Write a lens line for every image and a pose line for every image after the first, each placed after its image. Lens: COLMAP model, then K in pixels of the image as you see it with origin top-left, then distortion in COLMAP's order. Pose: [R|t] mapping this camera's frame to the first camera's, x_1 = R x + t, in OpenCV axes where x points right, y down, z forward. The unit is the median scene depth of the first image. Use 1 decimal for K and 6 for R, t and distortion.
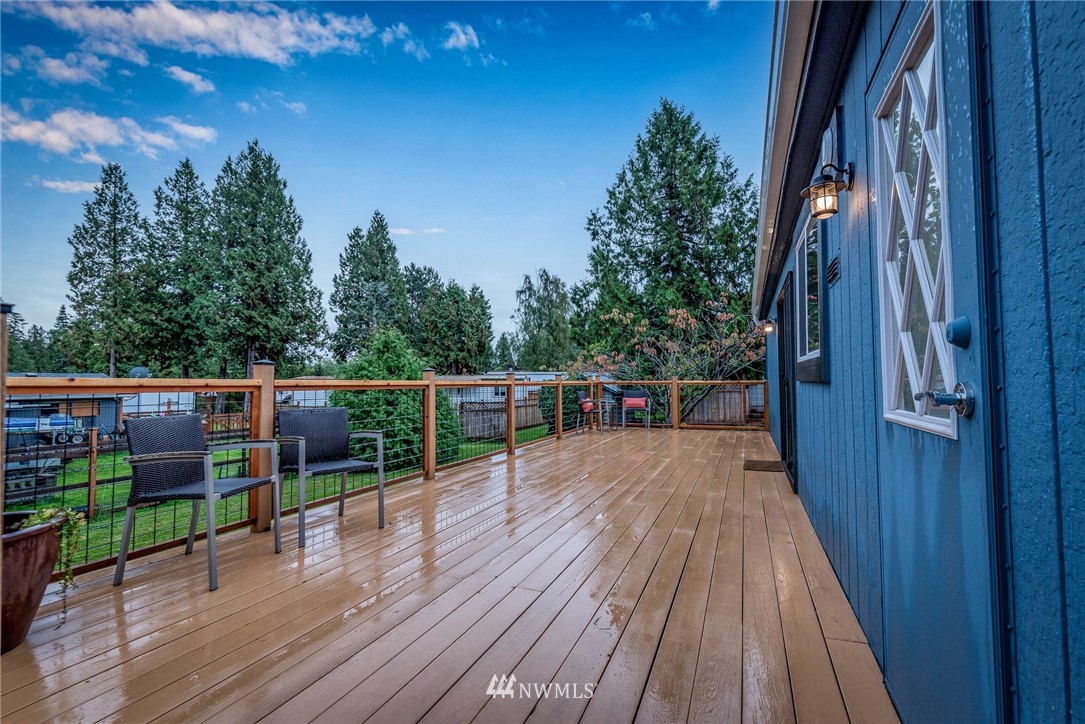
lens RADIAL K [[489.7, 0, 547.9], [0, 489.7, 362.0], [0, 0, 1]] dist [-0.000077, -0.000022]
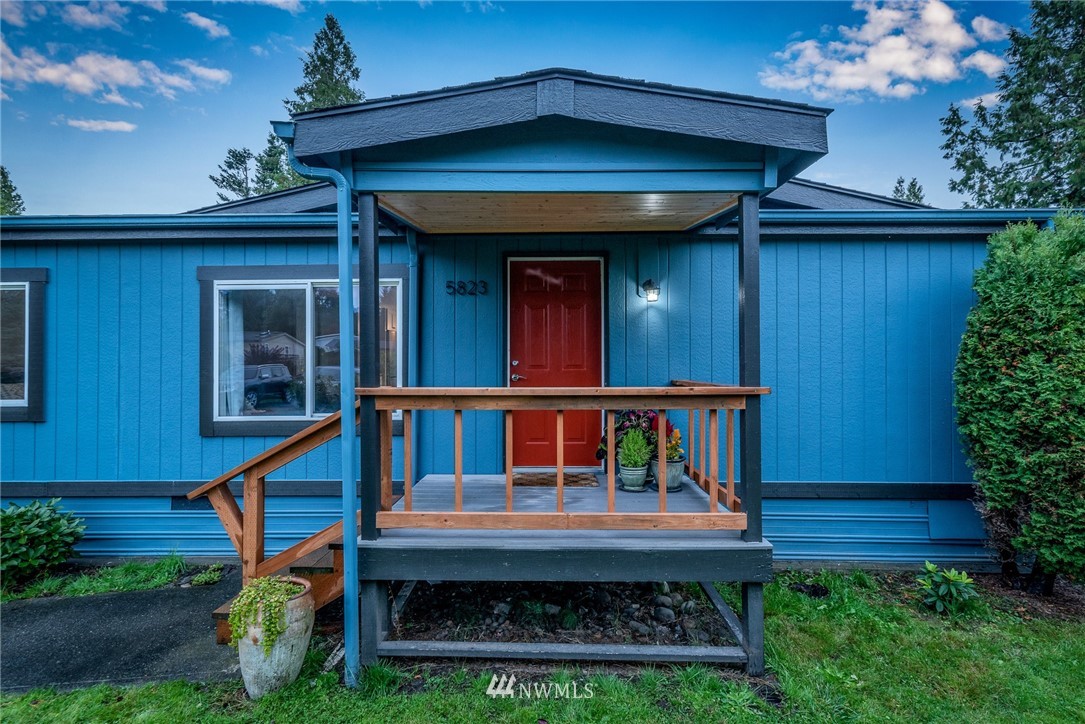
lens RADIAL K [[500.1, 0, 538.5], [0, 500.1, 364.4], [0, 0, 1]] dist [0.002959, 0.000498]
pose [[0.368306, -0.005707, -0.929687, 0.380924], [0.042953, 0.999018, 0.010884, -0.002141], [0.928712, -0.043942, 0.368189, 0.016221]]
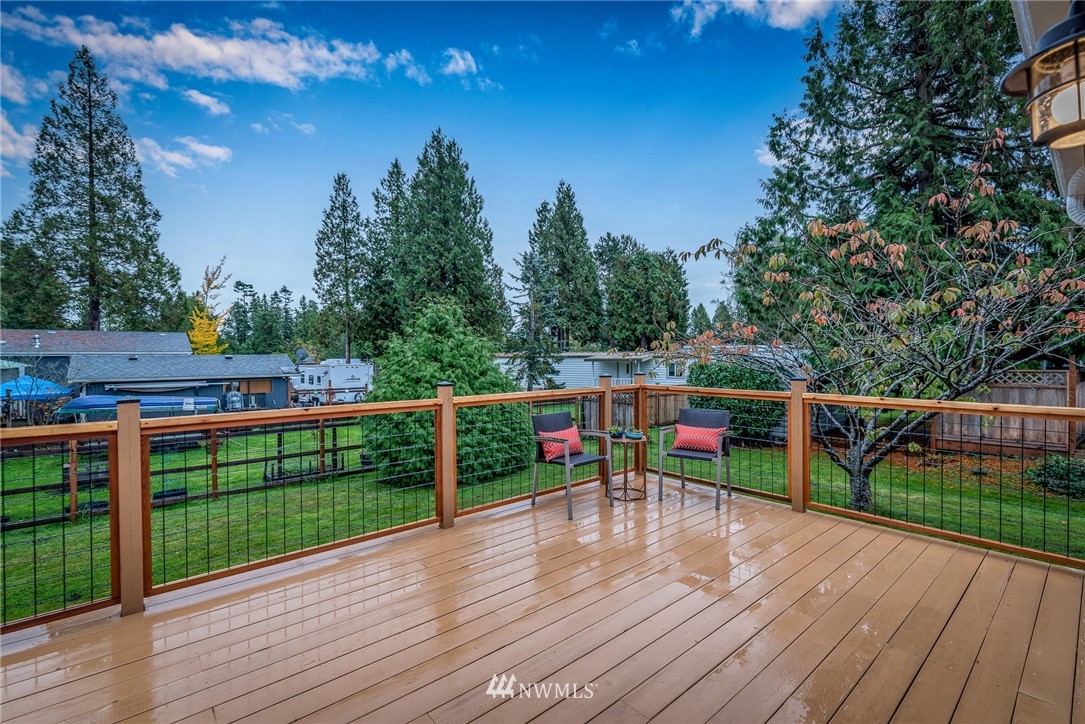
lens RADIAL K [[488.2, 0, 532.8], [0, 488.2, 361.1], [0, 0, 1]] dist [0.022471, -0.011261]
pose [[0.886352, 0.004873, -0.462987, 0.069904], [0.020576, 0.998542, 0.049900, -0.003755], [0.462555, -0.053756, 0.884959, 0.140109]]
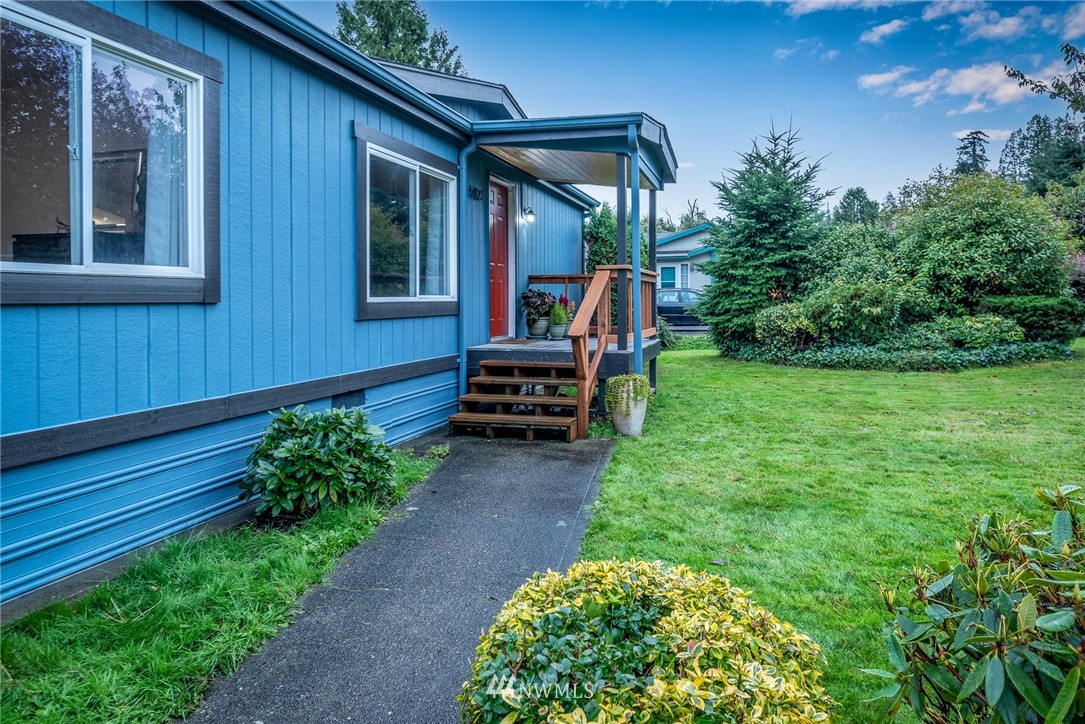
lens RADIAL K [[695.7, 0, 546.8], [0, 695.7, 303.4], [0, 0, 1]] dist [0.002342, 0.000344]
pose [[0.995045, -0.000838, 0.099425, 0.259593], [-0.003882, 0.998874, 0.047277, 0.002751], [-0.099353, -0.047429, 0.993921, -0.167774]]
